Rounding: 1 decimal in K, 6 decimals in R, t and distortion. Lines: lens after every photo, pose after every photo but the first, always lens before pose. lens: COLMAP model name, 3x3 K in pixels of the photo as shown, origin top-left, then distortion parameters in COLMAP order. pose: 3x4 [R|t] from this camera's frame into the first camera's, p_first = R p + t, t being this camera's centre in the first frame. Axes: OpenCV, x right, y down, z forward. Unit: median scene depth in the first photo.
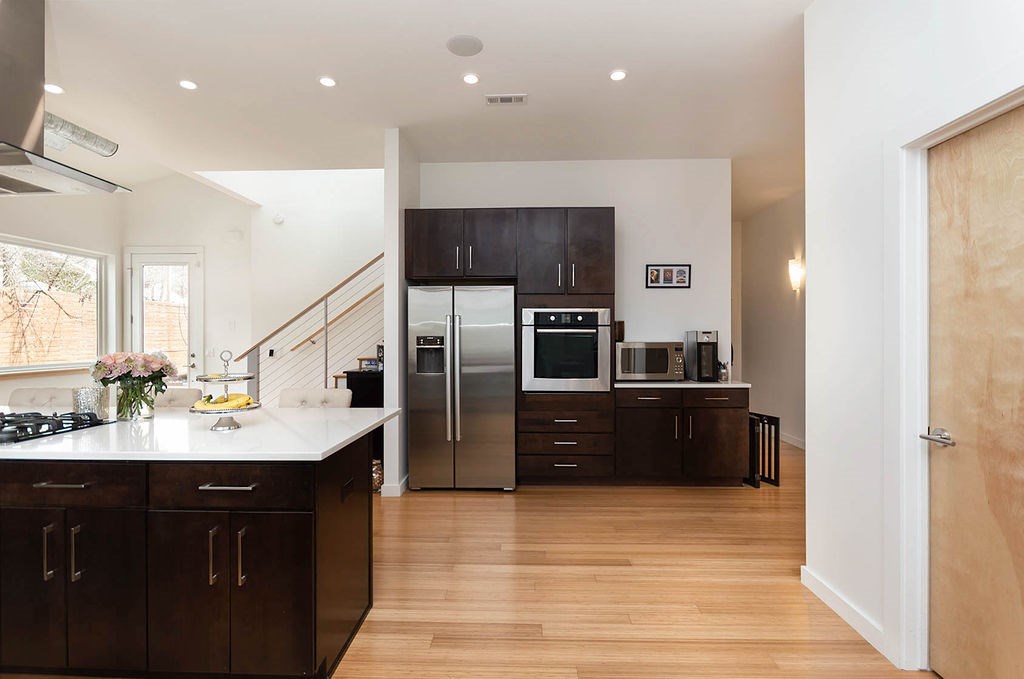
lens RADIAL K [[489.5, 0, 511.0], [0, 489.5, 337.1], [0, 0, 1]] dist [0.004537, -0.006493]
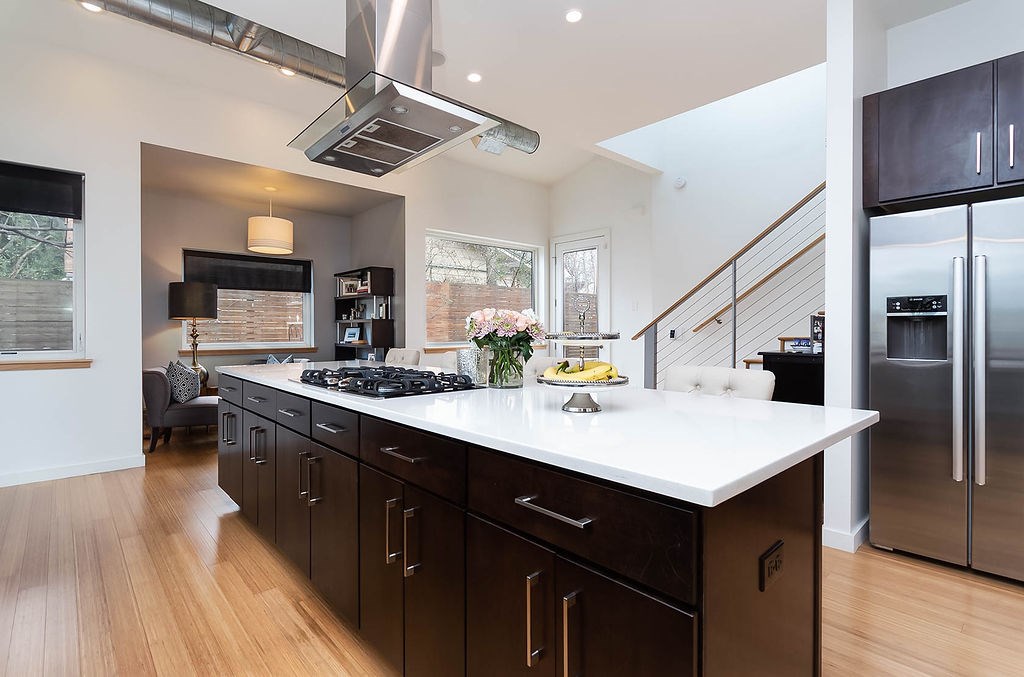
lens RADIAL K [[489.5, 0, 508.8], [0, 489.5, 333.9], [0, 0, 1]] dist [0.004537, -0.006493]
pose [[0.699481, 0.007587, -0.714611, -0.087689], [-0.002934, 0.999966, 0.007744, 0.040454], [0.714645, -0.003321, 0.699479, 0.242322]]
